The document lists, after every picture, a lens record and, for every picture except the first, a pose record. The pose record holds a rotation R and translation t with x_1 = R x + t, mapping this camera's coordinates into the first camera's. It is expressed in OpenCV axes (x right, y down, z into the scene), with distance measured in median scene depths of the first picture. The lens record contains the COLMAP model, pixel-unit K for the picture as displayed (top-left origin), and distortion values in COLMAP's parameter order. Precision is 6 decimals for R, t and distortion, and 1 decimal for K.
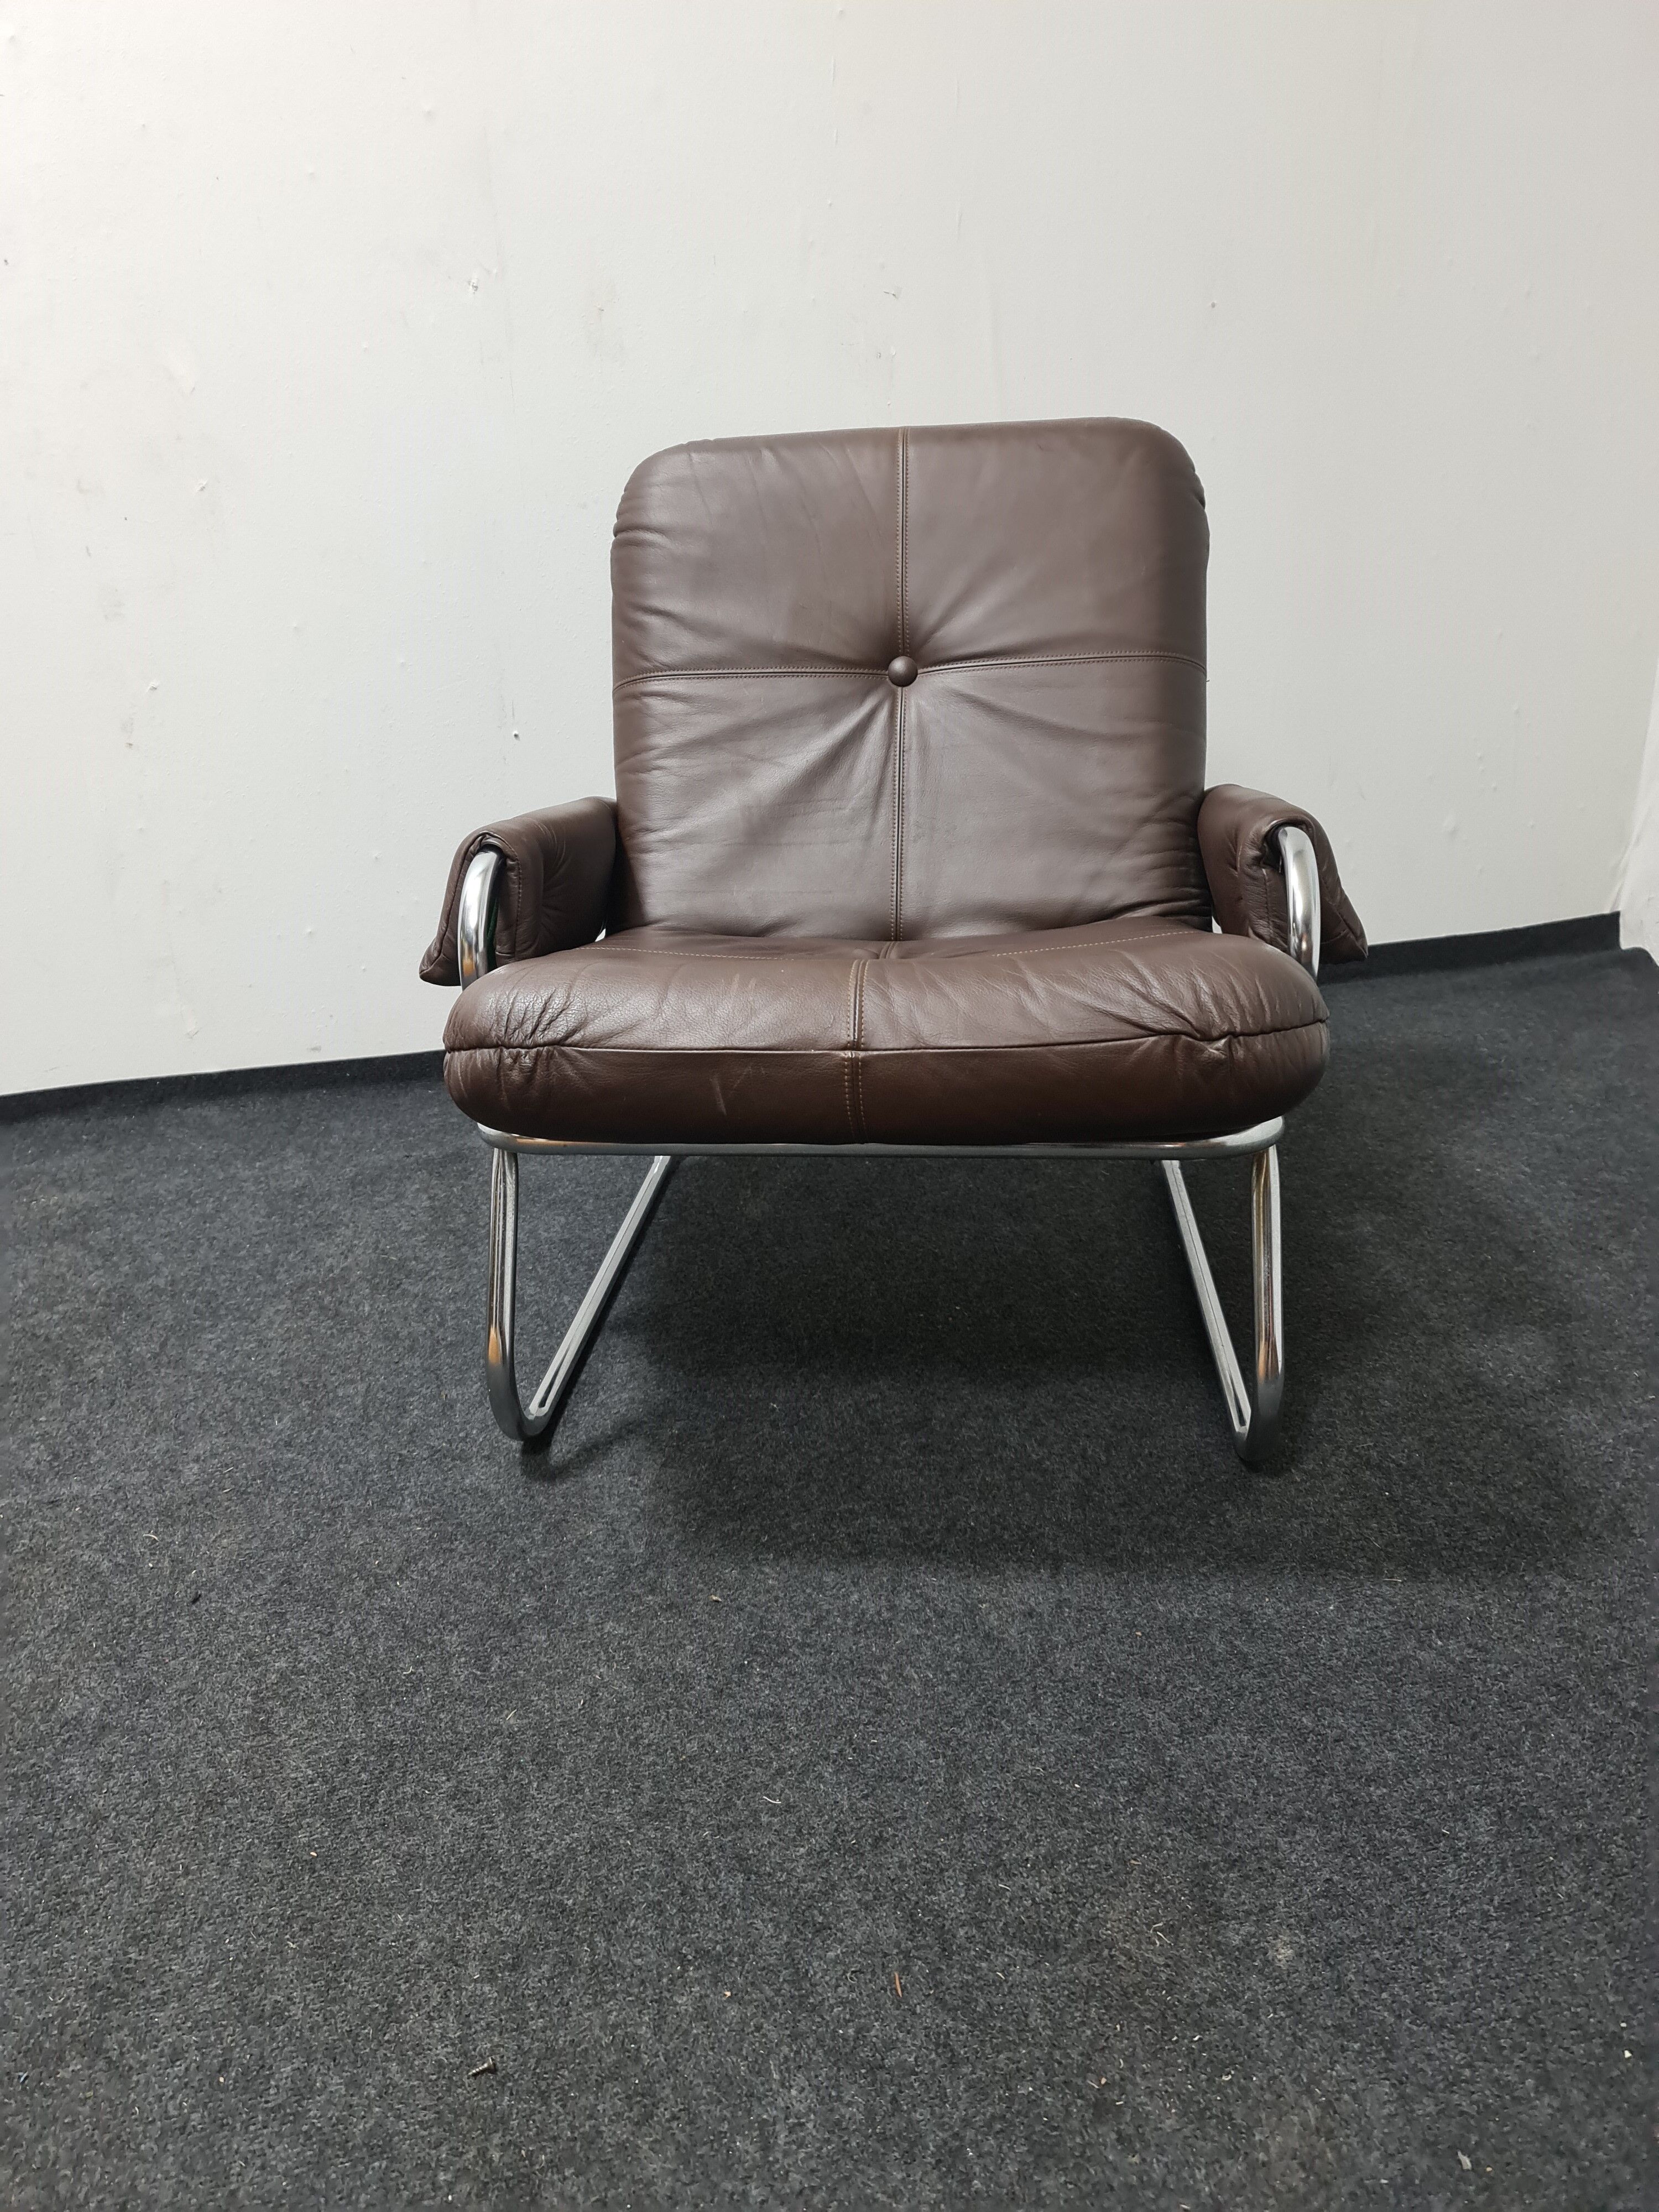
lens RADIAL K [[1636.1, 0, 803.2], [0, 1636.1, 1086.2], [0, 0, 1]] dist [0.089804, -0.085189]
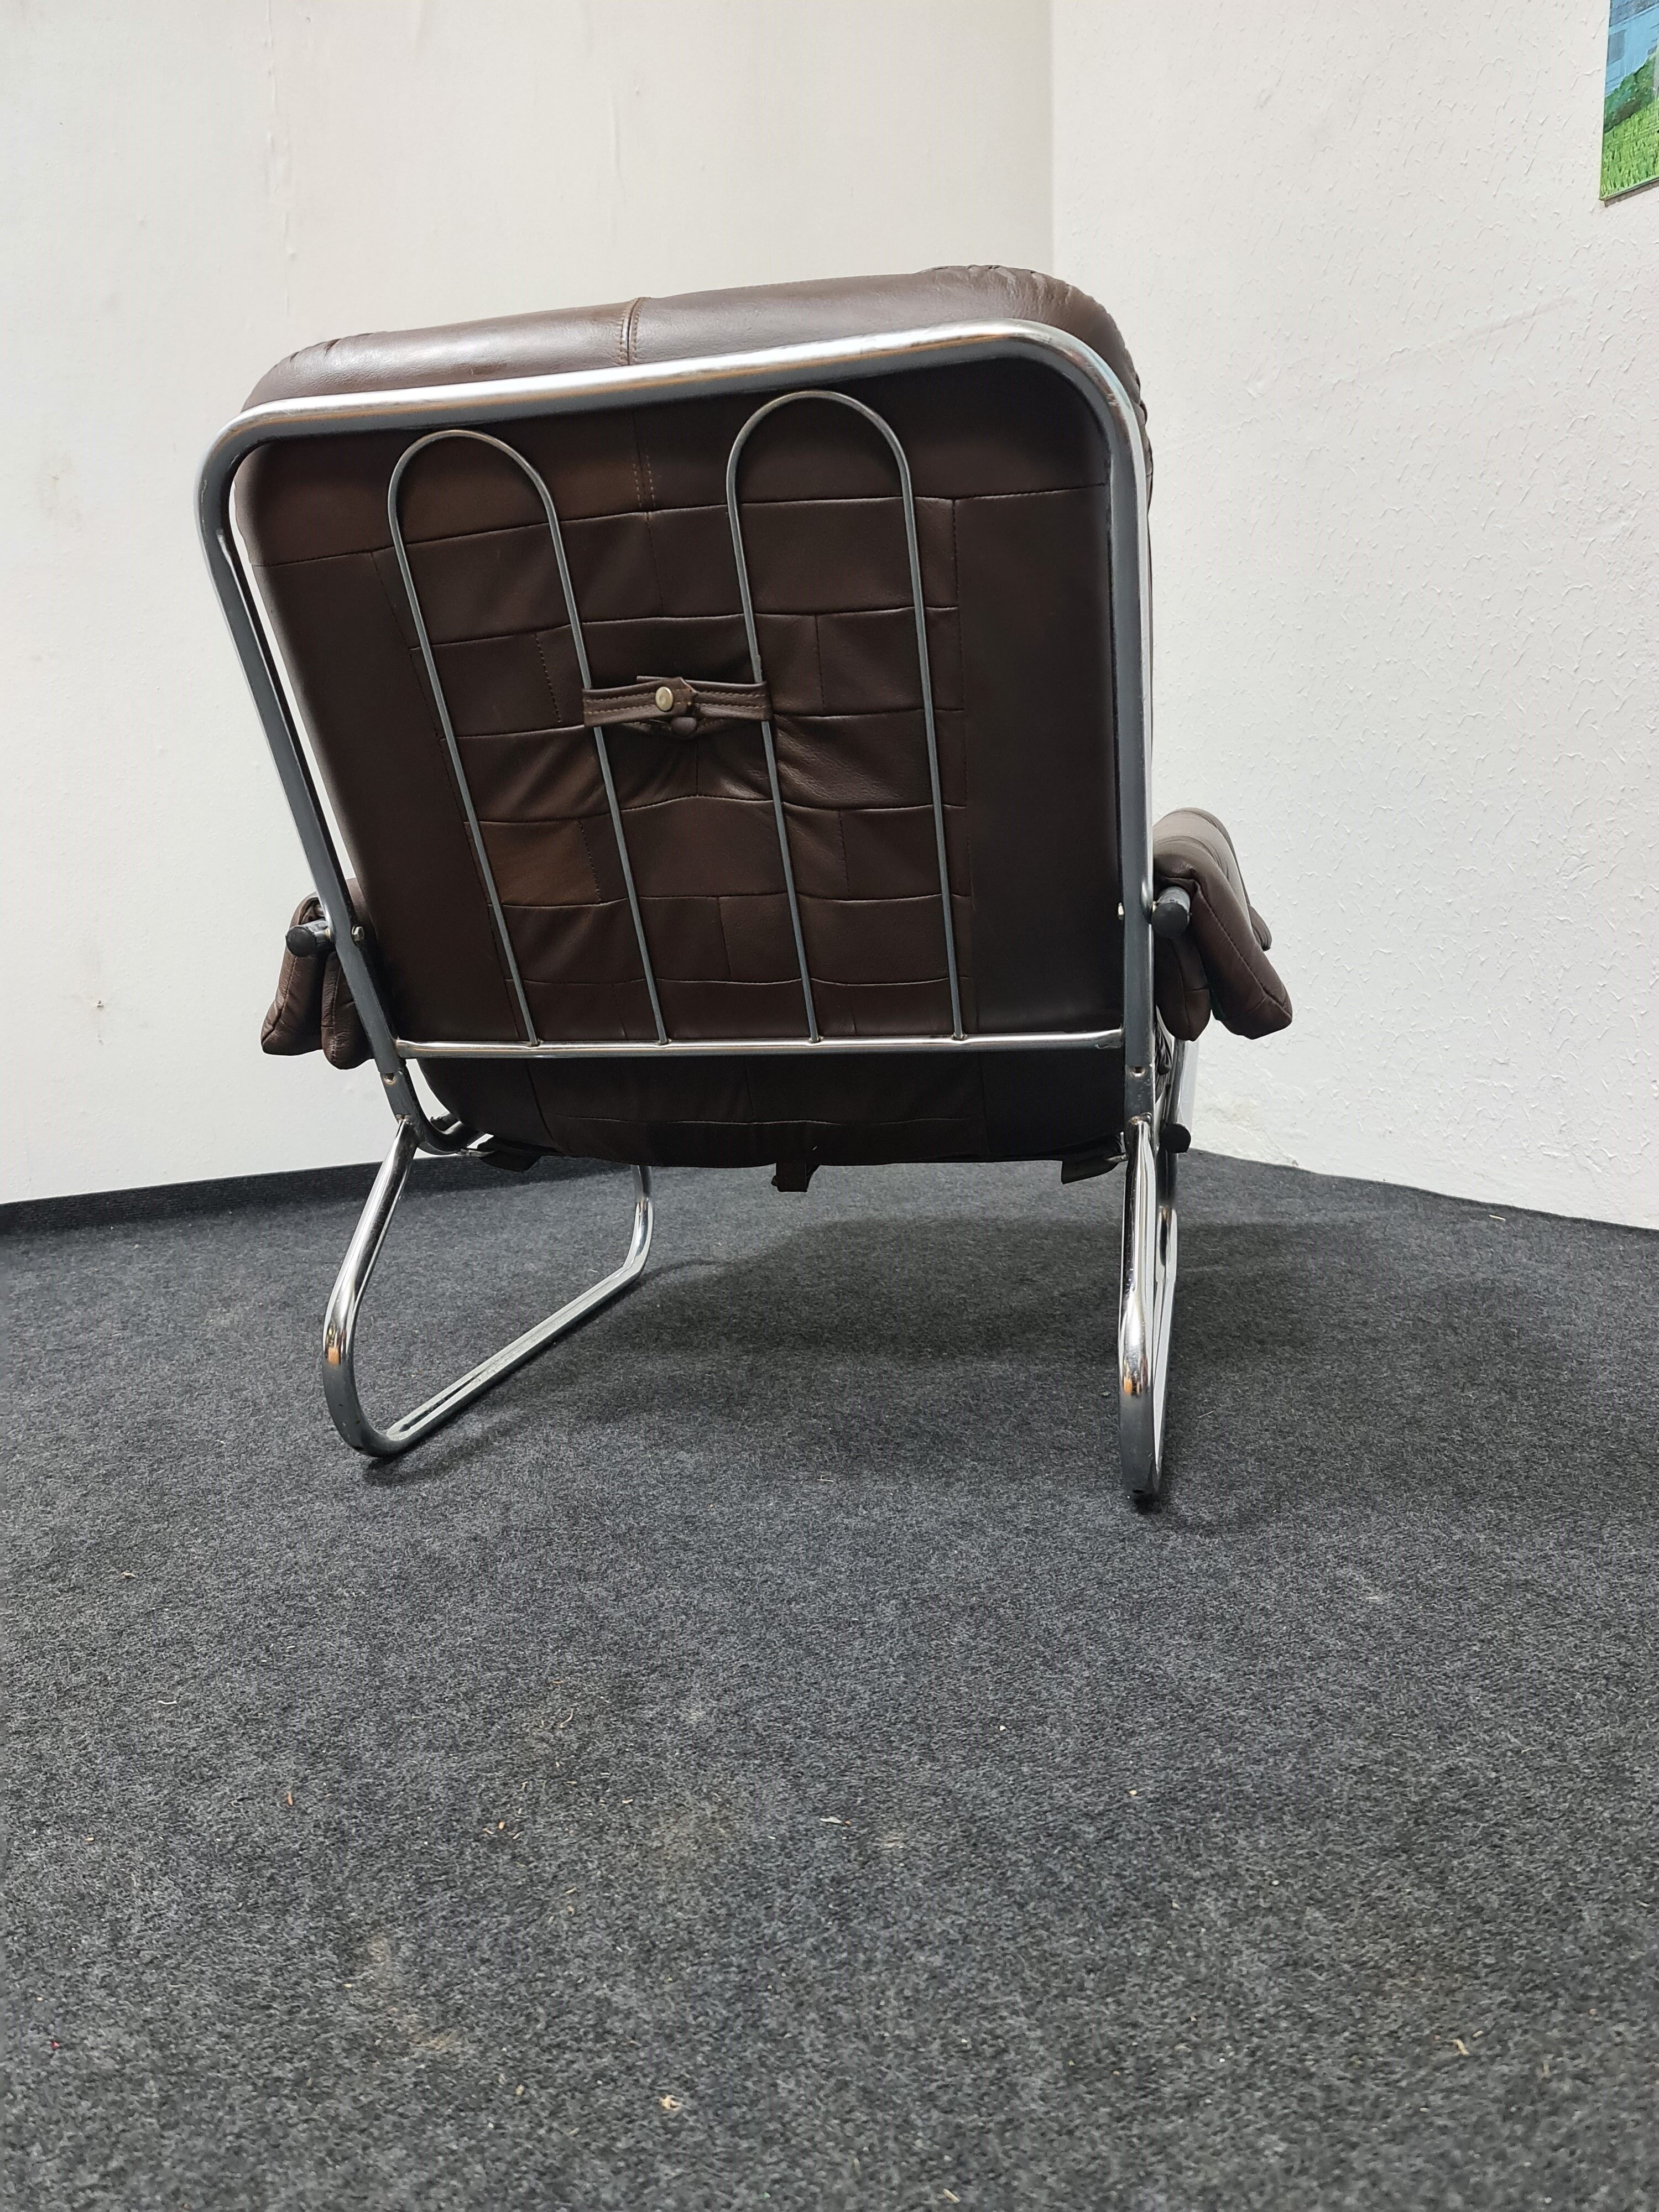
lens RADIAL K [[1636.1, 0, 831.5], [0, 1636.1, 1121.5], [0, 0, 1]] dist [0.089804, -0.085189]
pose [[0.961257, -0.026120, 0.274414, 0.070627], [0.083836, 0.976045, -0.200768, 0.261794], [-0.262596, 0.215995, 0.940420, -0.028949]]
